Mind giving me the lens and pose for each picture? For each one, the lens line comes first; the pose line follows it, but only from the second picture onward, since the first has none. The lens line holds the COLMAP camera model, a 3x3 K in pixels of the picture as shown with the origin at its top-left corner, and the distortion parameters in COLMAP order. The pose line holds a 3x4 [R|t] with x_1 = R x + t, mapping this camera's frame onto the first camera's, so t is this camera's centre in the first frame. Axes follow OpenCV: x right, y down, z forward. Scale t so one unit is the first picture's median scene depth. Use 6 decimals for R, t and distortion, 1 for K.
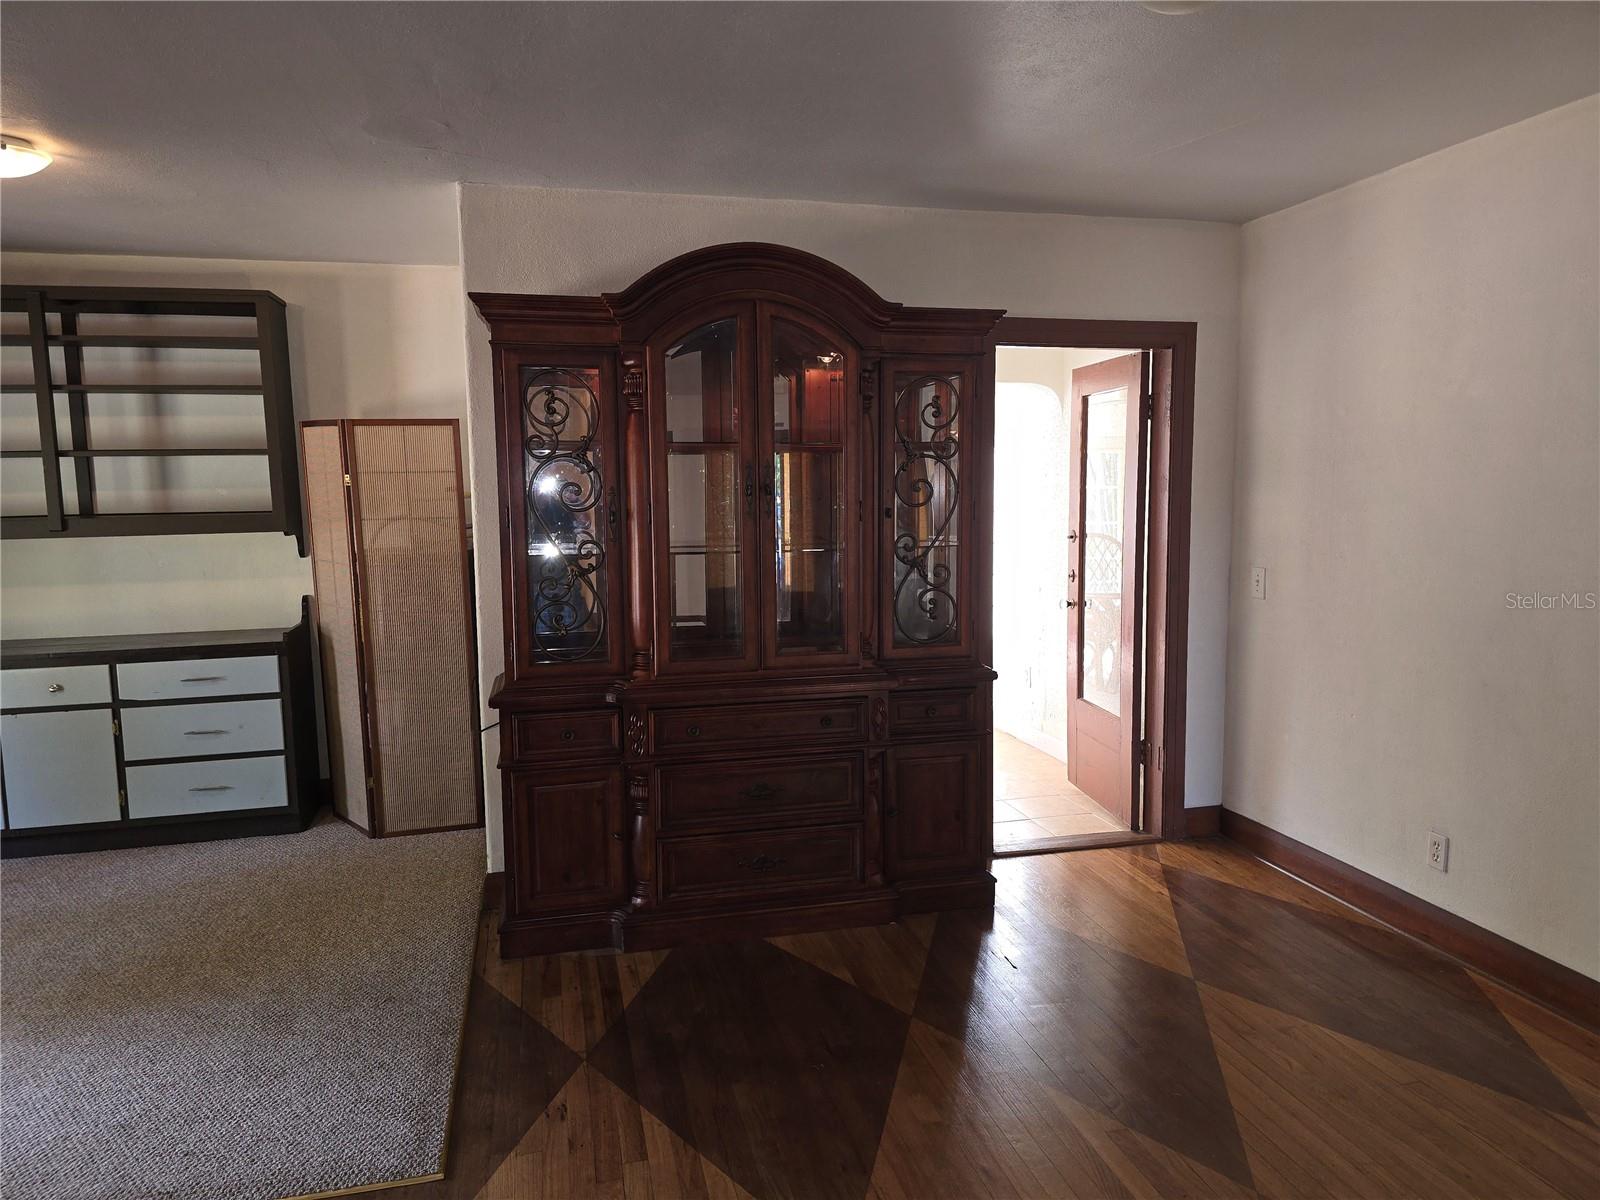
lens RADIAL K [[1070.2, 0, 812.3], [0, 1070.2, 600.3], [0, 0, 1]] dist [0.072783, -0.074941]
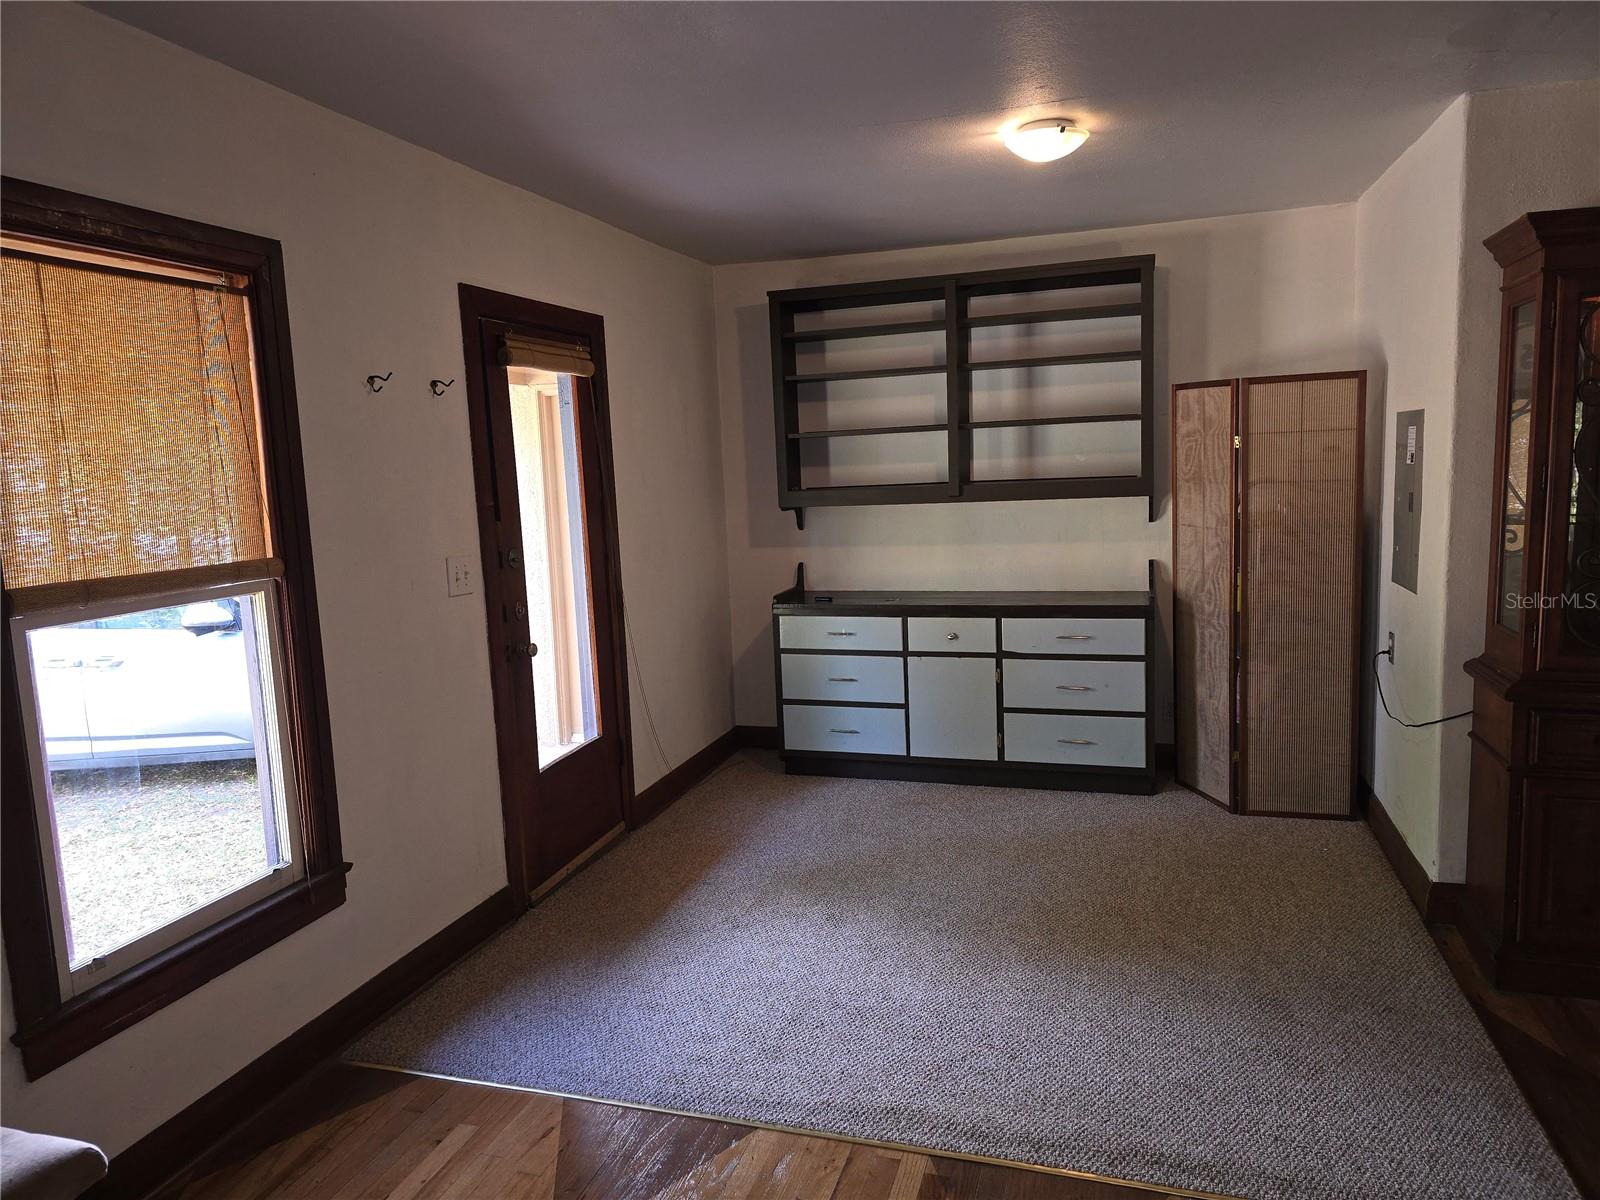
lens RADIAL K [[1070.2, 0, 812.3], [0, 1070.2, 600.3], [0, 0, 1]] dist [0.072783, -0.074941]
pose [[0.857564, 0.052208, -0.511720, -0.243456], [-0.035669, 0.998477, 0.042093, 0.001859], [0.513139, -0.017845, 0.858120, -0.020066]]
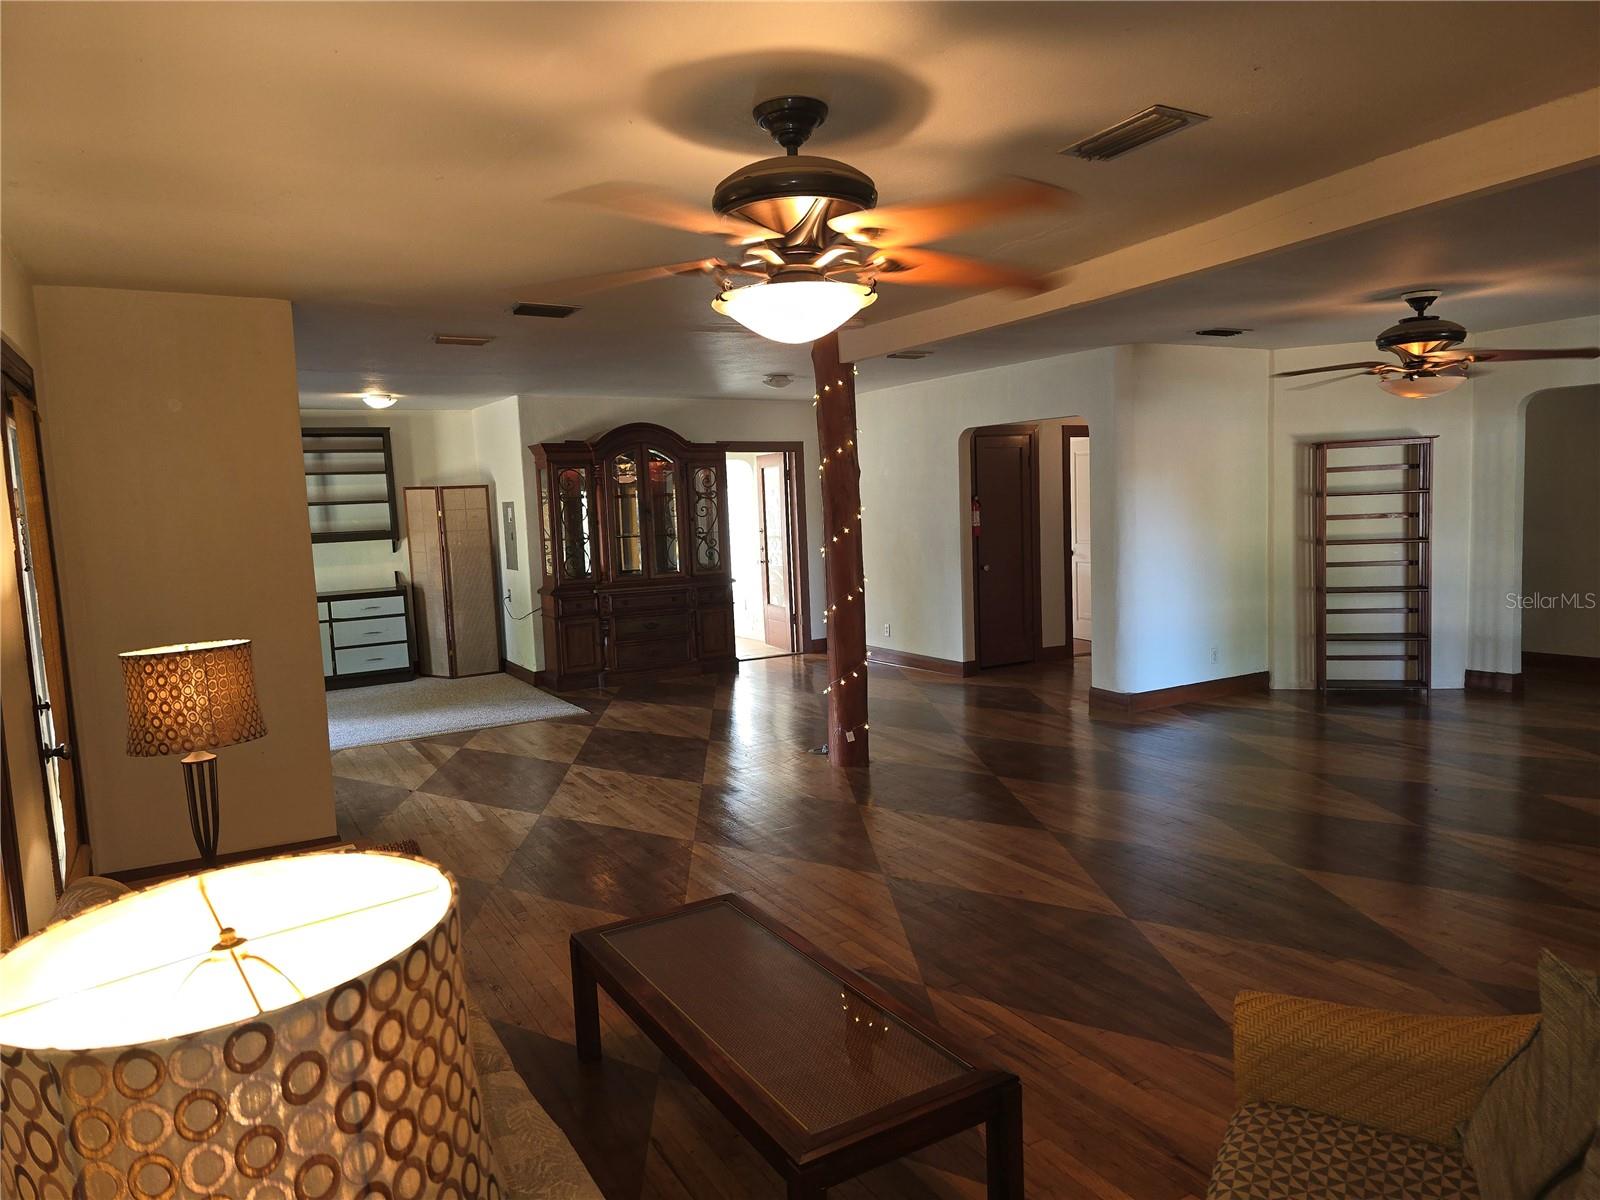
lens RADIAL K [[1070.2, 0, 812.3], [0, 1070.2, 600.3], [0, 0, 1]] dist [0.072783, -0.074941]
pose [[0.960364, -0.050848, 0.274071, -0.298763], [0.056677, 0.998303, -0.013384, 0.132924], [-0.272925, 0.028387, 0.961616, -1.274488]]
